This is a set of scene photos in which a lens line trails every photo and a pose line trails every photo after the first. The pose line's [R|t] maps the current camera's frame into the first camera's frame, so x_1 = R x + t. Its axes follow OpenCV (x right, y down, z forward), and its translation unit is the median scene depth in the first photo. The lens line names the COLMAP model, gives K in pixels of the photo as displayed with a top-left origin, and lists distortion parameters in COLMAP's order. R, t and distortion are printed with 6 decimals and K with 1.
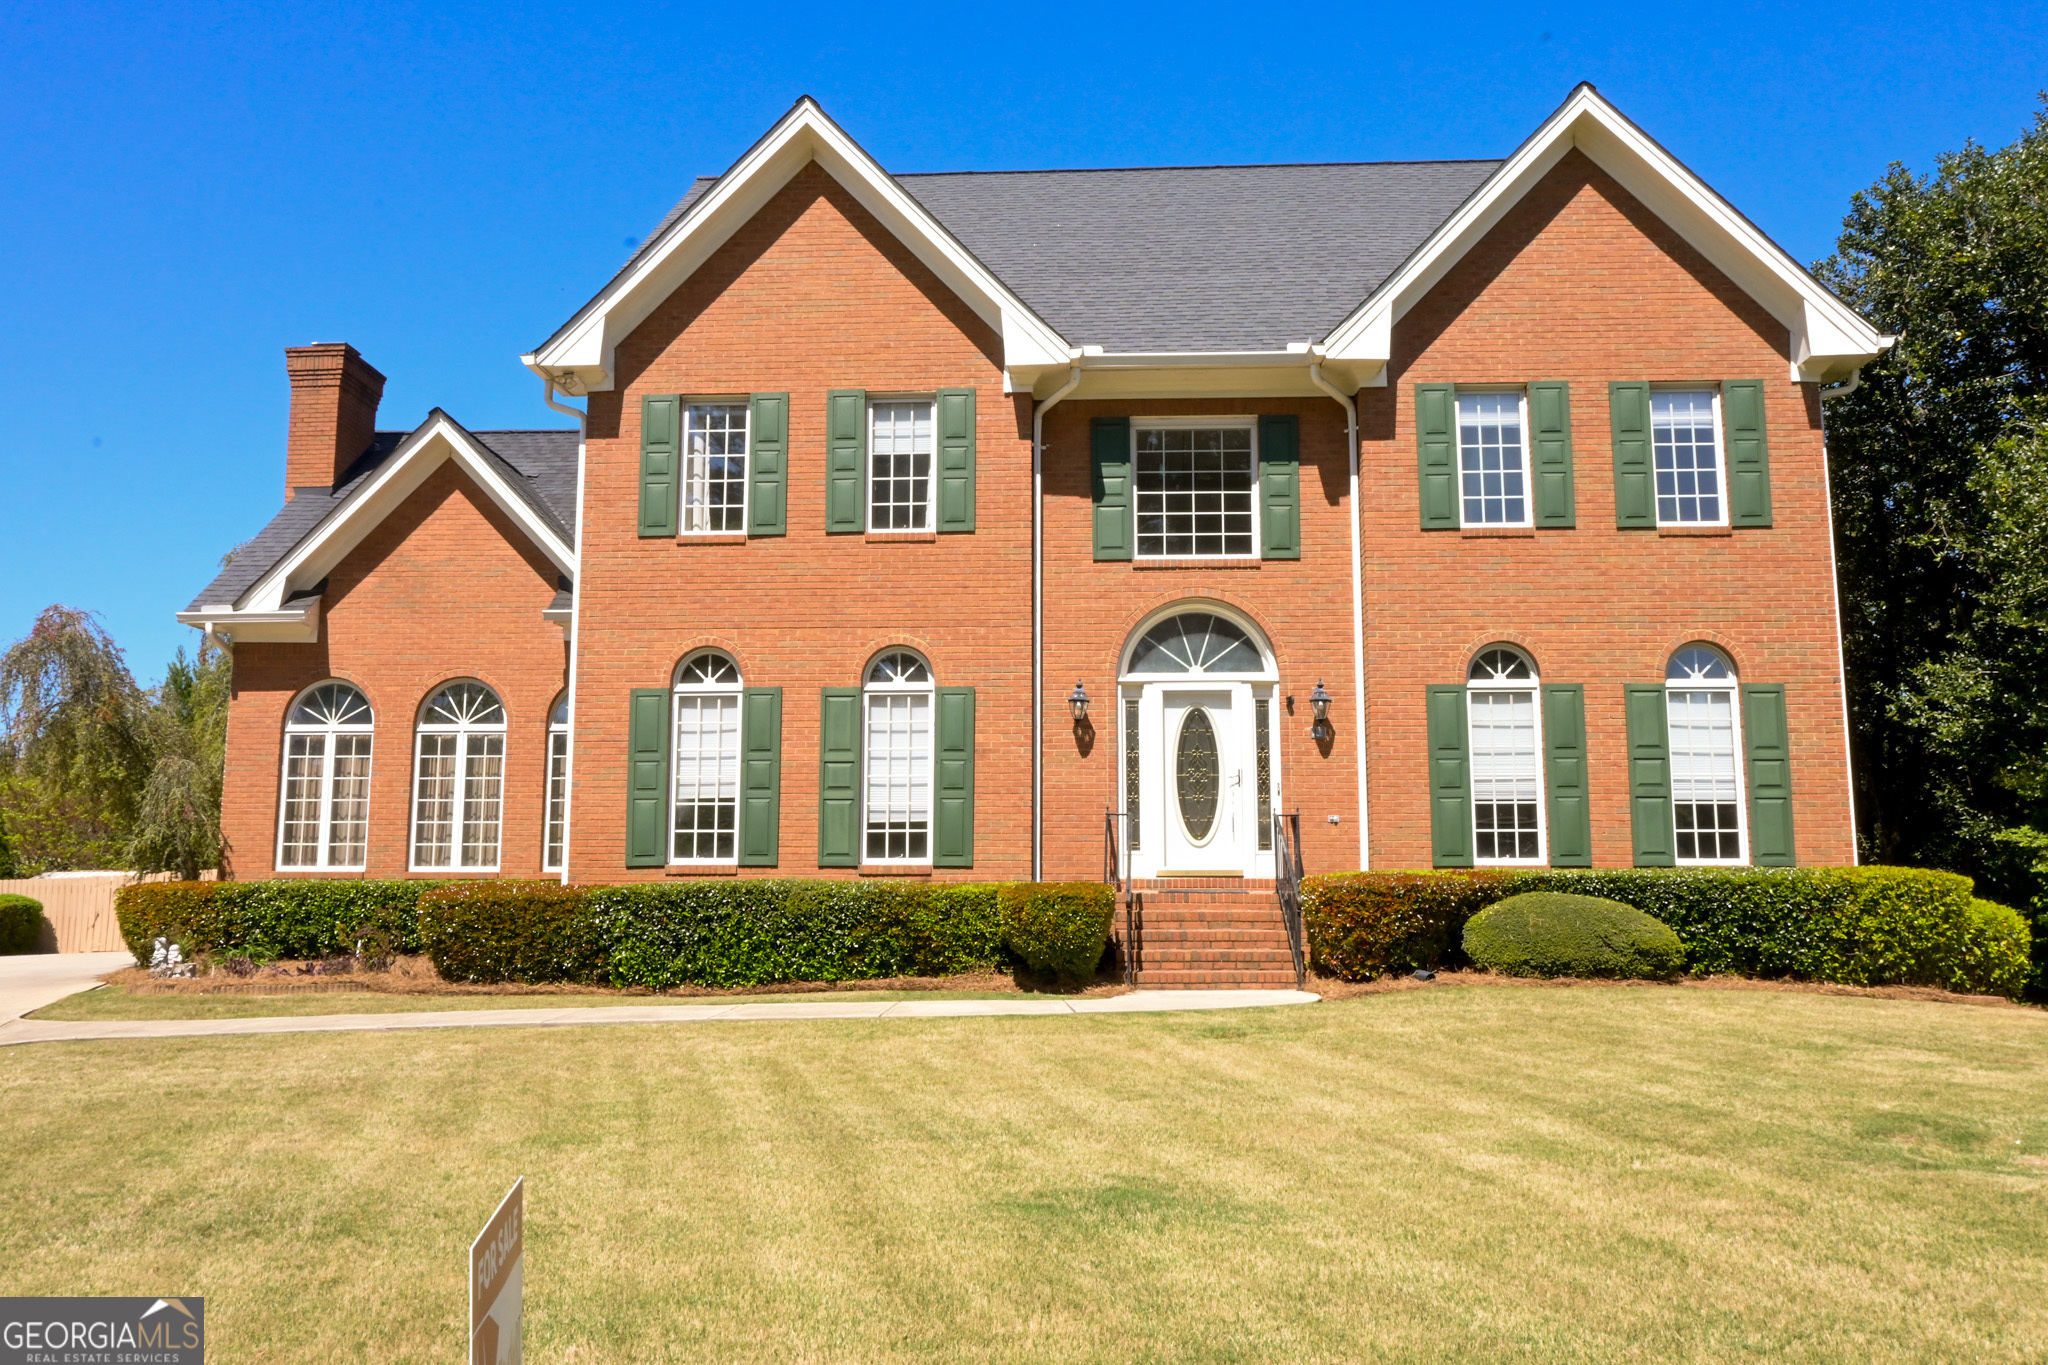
lens RADIAL K [[1583.5, 0, 1026.6], [0, 1583.5, 675.6], [0, 0, 1]] dist [-0.011929, -0.001596]
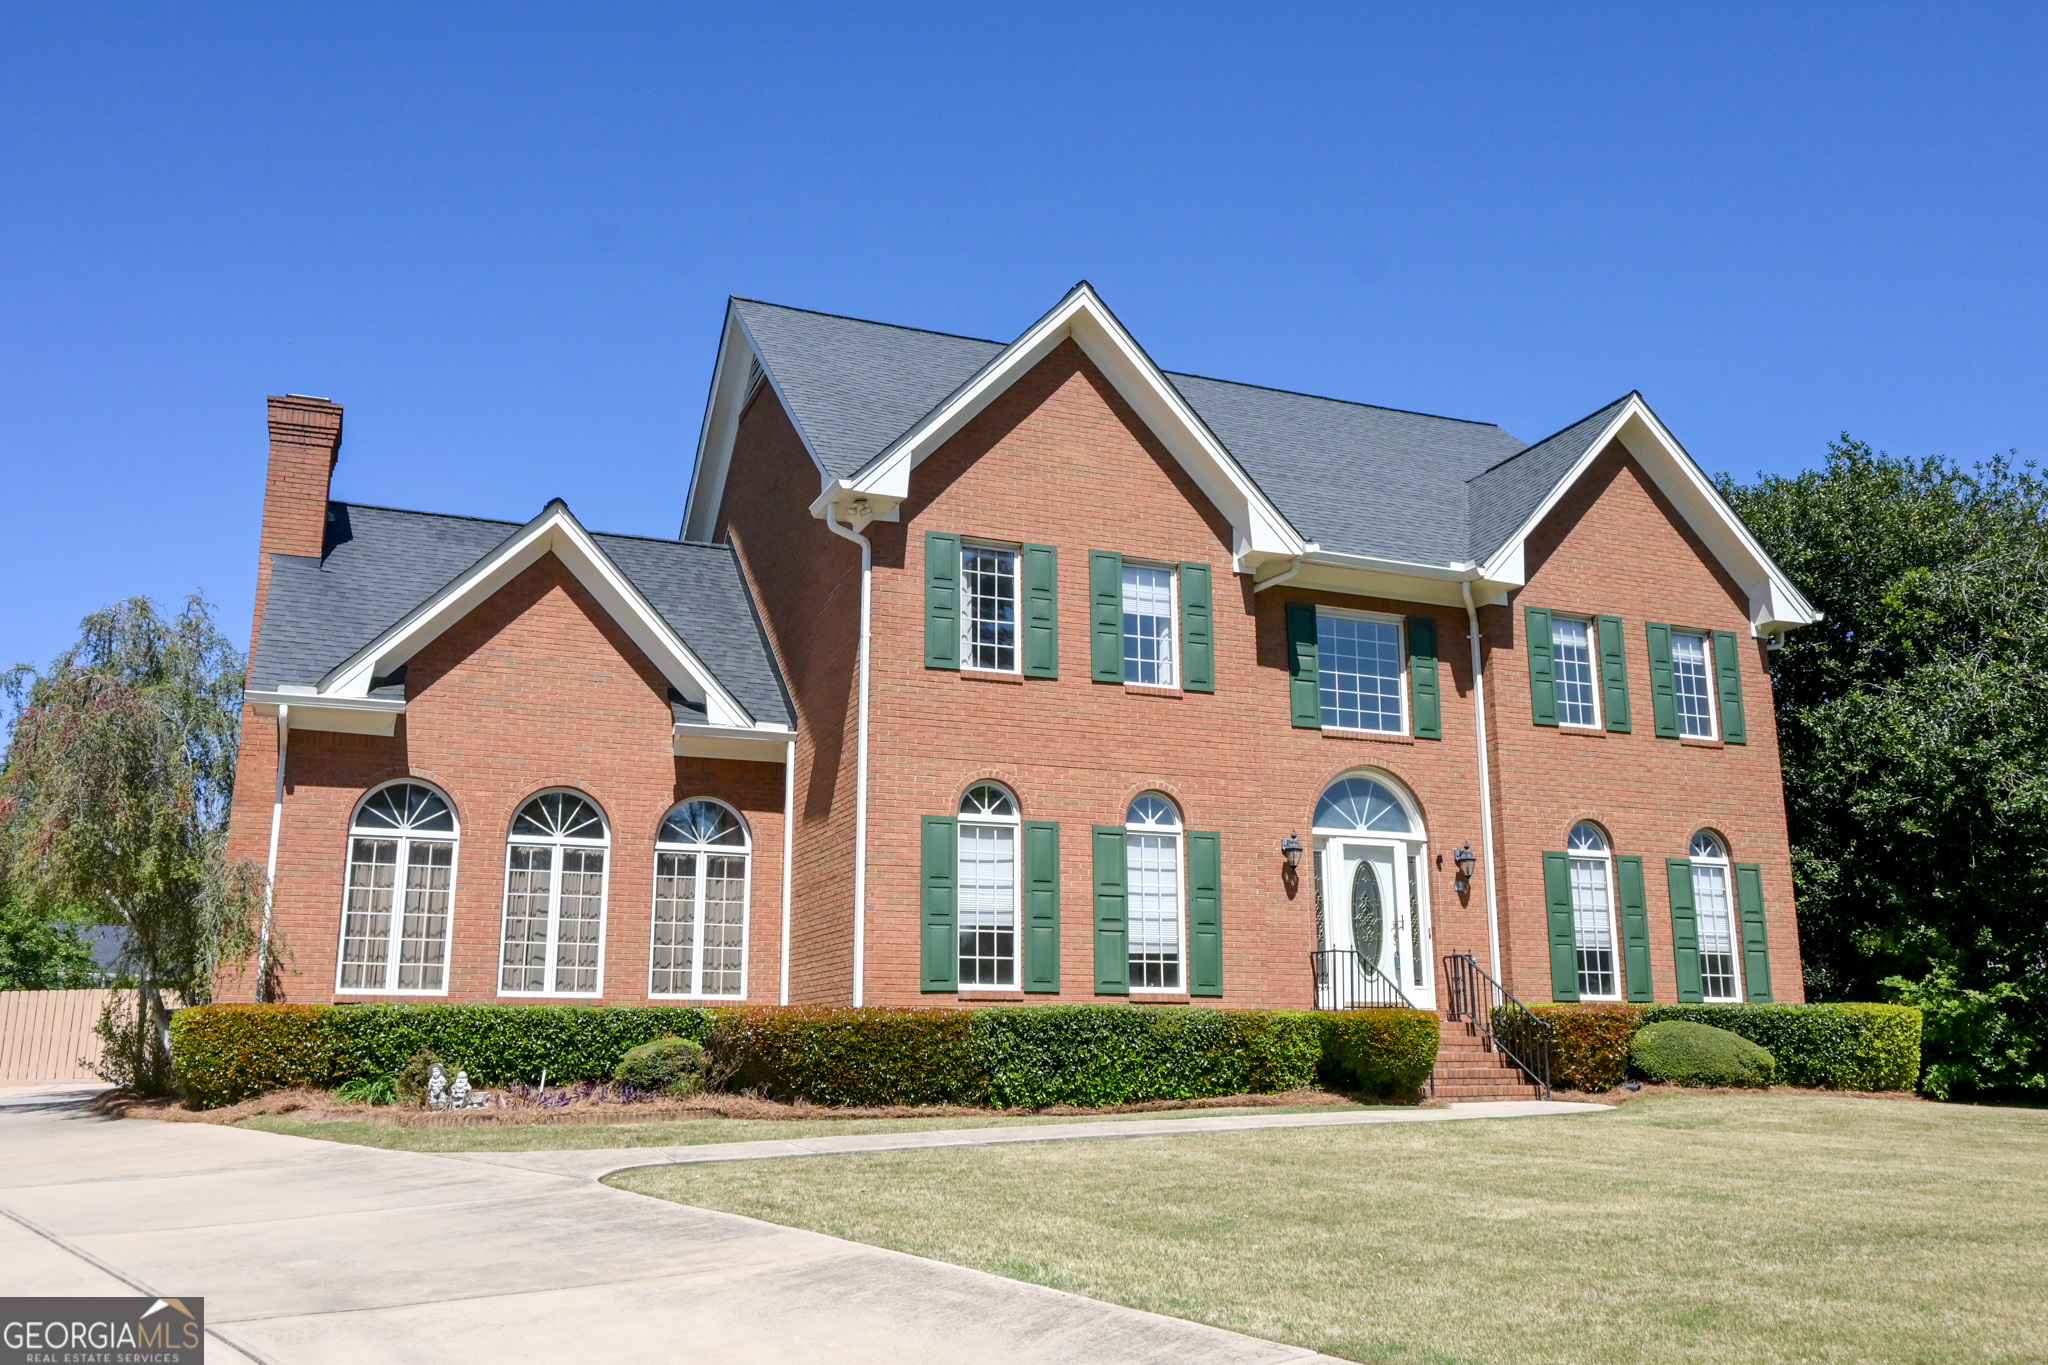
lens RADIAL K [[1639.4, 0, 1028.4], [0, 1639.4, 675.8], [0, 0, 1]] dist [-0.011393, -0.000052]
pose [[0.905546, 0.095281, 0.413409, -0.634352], [-0.058434, 0.993178, -0.100908, 0.021723], [-0.420204, 0.067219, 0.904937, 0.008478]]
